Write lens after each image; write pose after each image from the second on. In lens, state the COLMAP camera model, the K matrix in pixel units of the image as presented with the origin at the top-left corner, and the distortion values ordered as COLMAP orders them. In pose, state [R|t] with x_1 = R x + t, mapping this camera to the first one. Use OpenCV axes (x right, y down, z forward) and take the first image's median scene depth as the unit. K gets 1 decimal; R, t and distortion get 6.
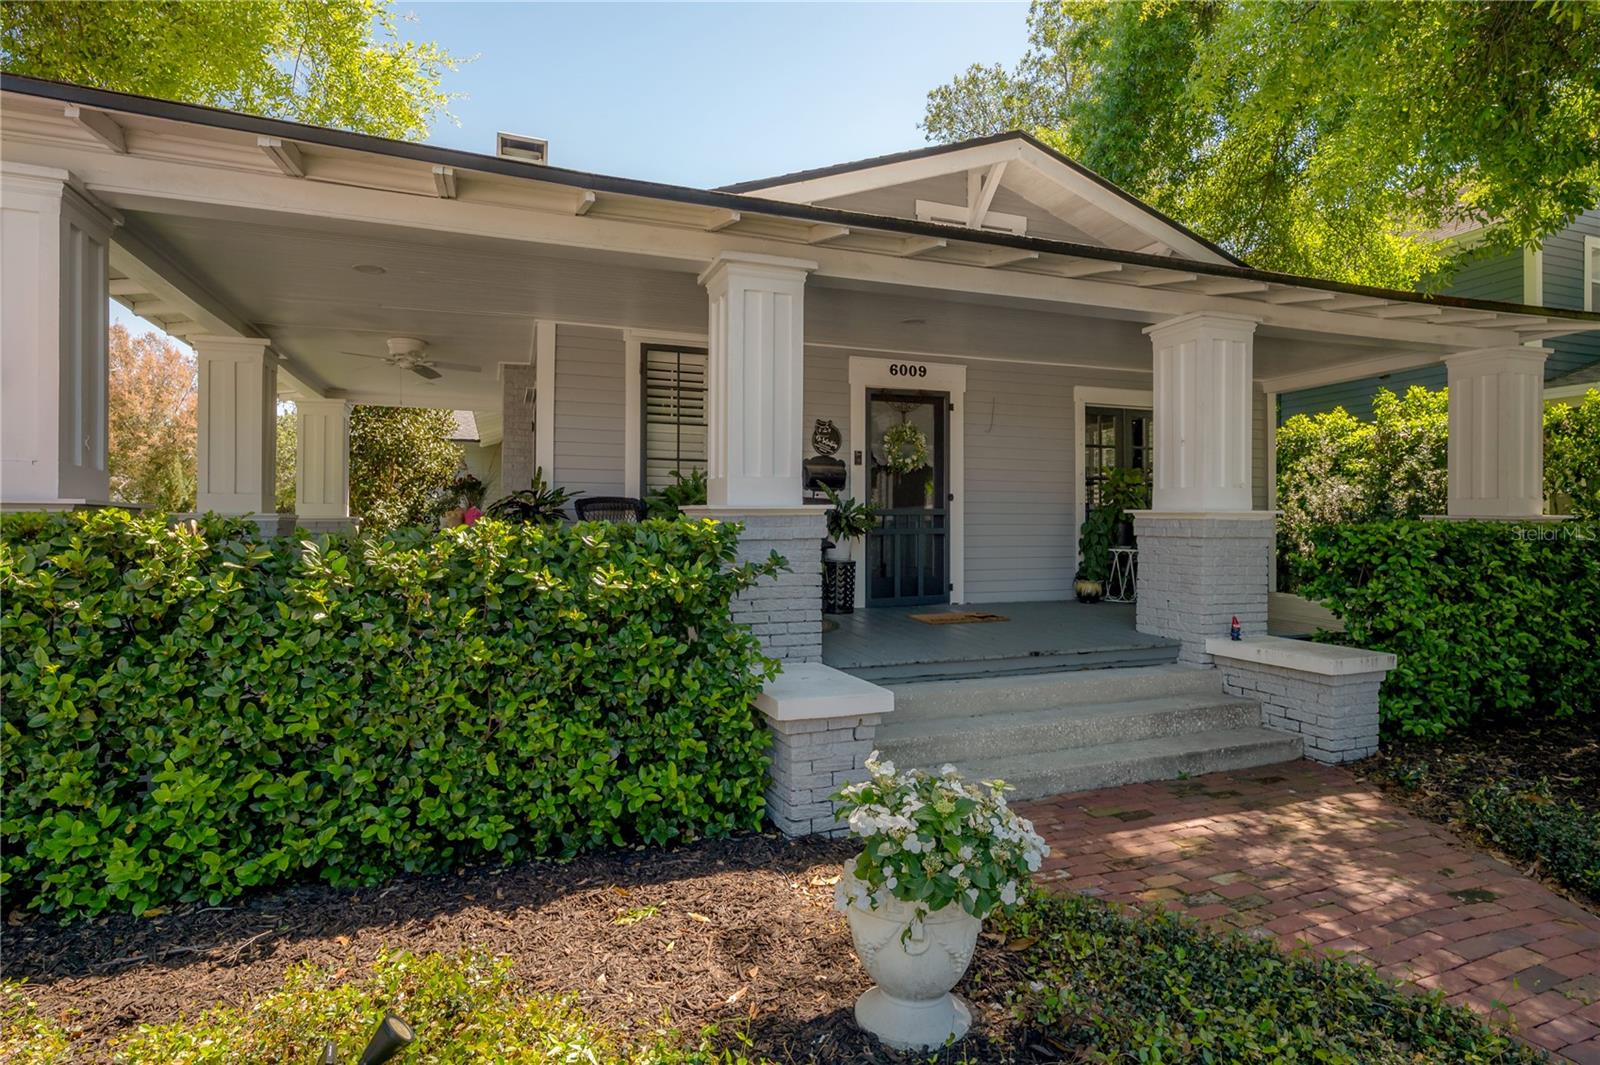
lens RADIAL K [[787.9, 0, 762.3], [0, 787.9, 520.4], [0, 0, 1]] dist [-0.003778, 0.001887]
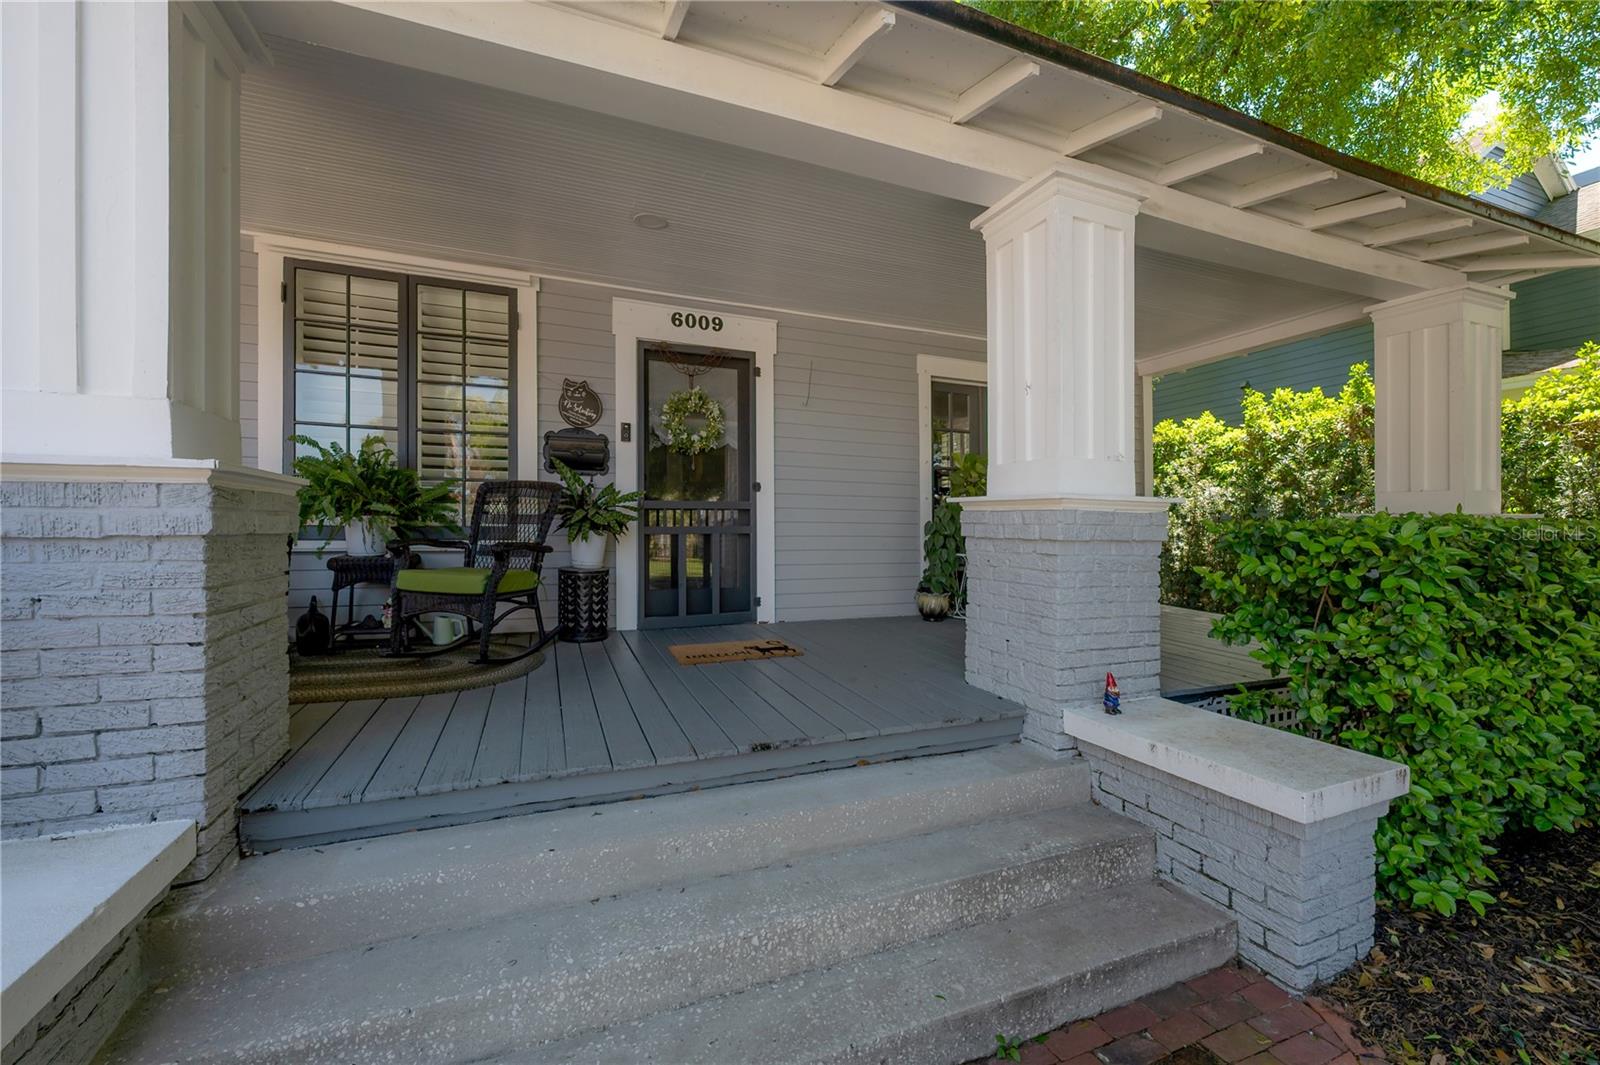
lens RADIAL K [[643.0, 0, 768.1], [0, 643.0, 506.9], [0, 0, 1]] dist [-0.006349, 0.000325]
pose [[0.998458, 0.009000, 0.054769, 0.317215], [-0.007552, 0.999618, -0.026601, 0.011155], [-0.054987, 0.026146, 0.998145, 0.531270]]
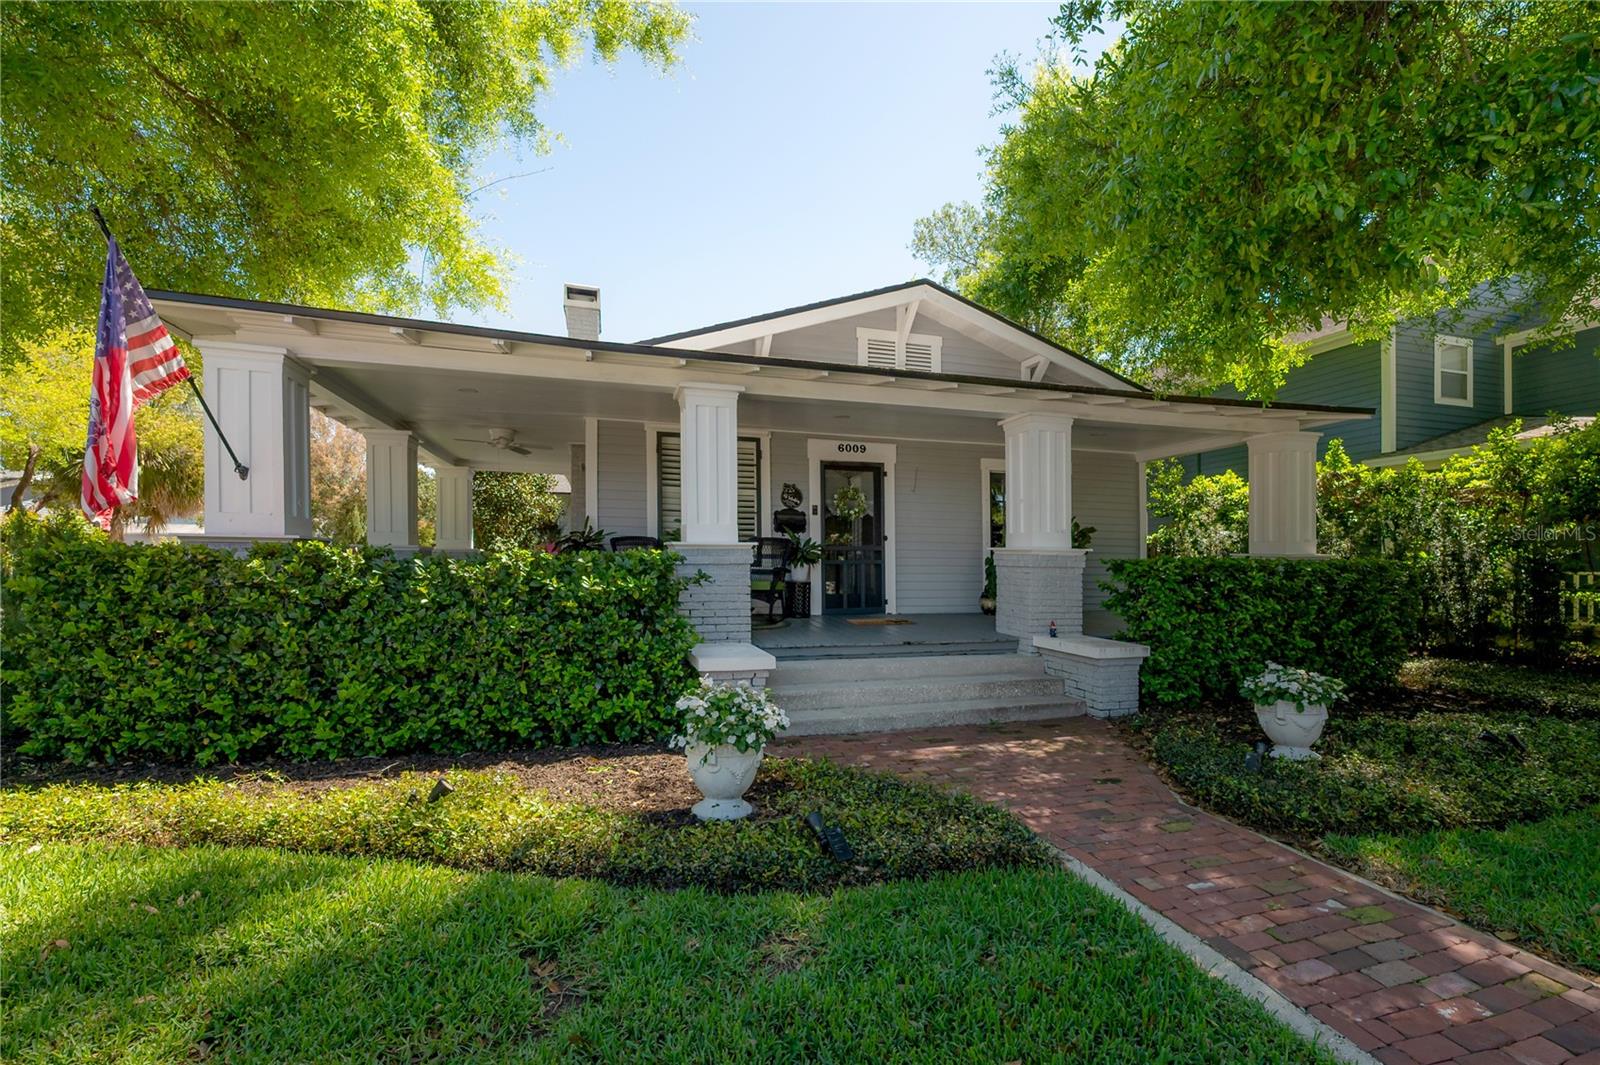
lens RADIAL K [[651.5, 0, 797.4], [0, 651.5, 580.8], [0, 0, 1]] dist [-0.002828, -0.000816]
pose [[0.998551, 0.010492, -0.052784, 0.216465], [-0.008504, 0.999251, 0.037749, 0.006522], [0.053141, -0.037245, 0.997892, -0.260411]]
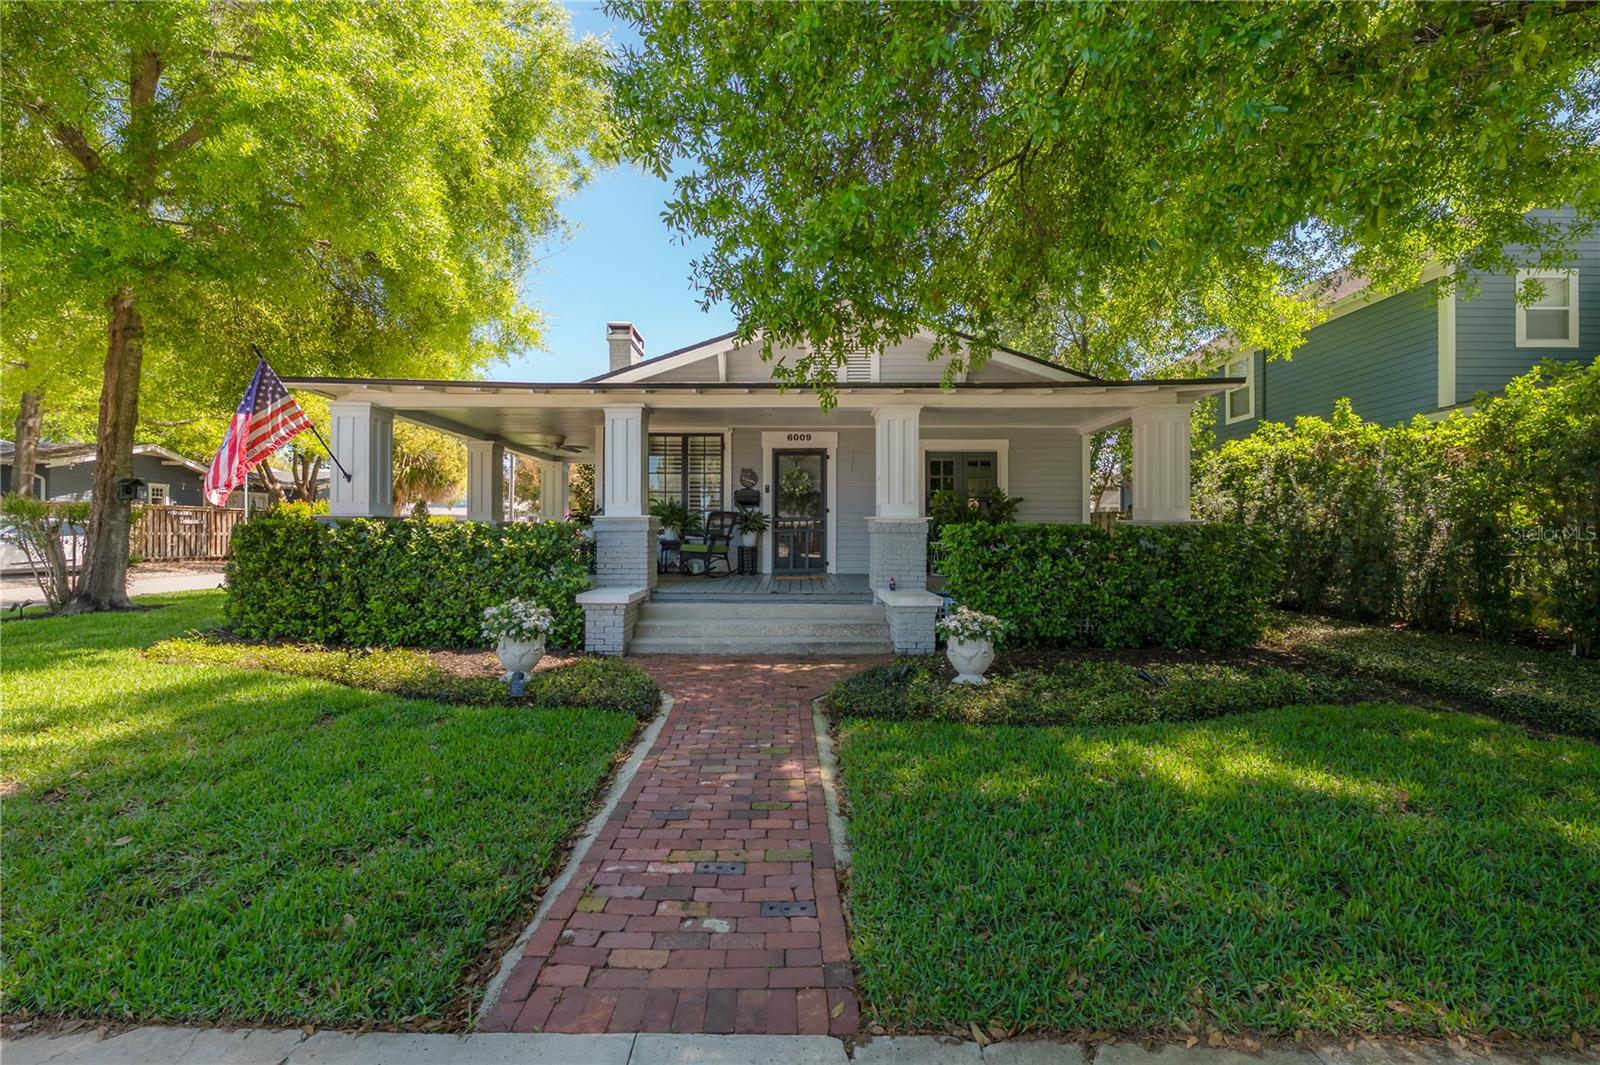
lens RADIAL K [[643.0, 0, 800.9], [0, 643.0, 541.2], [0, 0, 1]] dist [-0.006349, 0.000325]
pose [[0.940375, 0.007883, -0.340048, 0.960925], [-0.001393, 0.999812, 0.019324, 0.015128], [0.340136, -0.017698, 0.940210, -0.464621]]
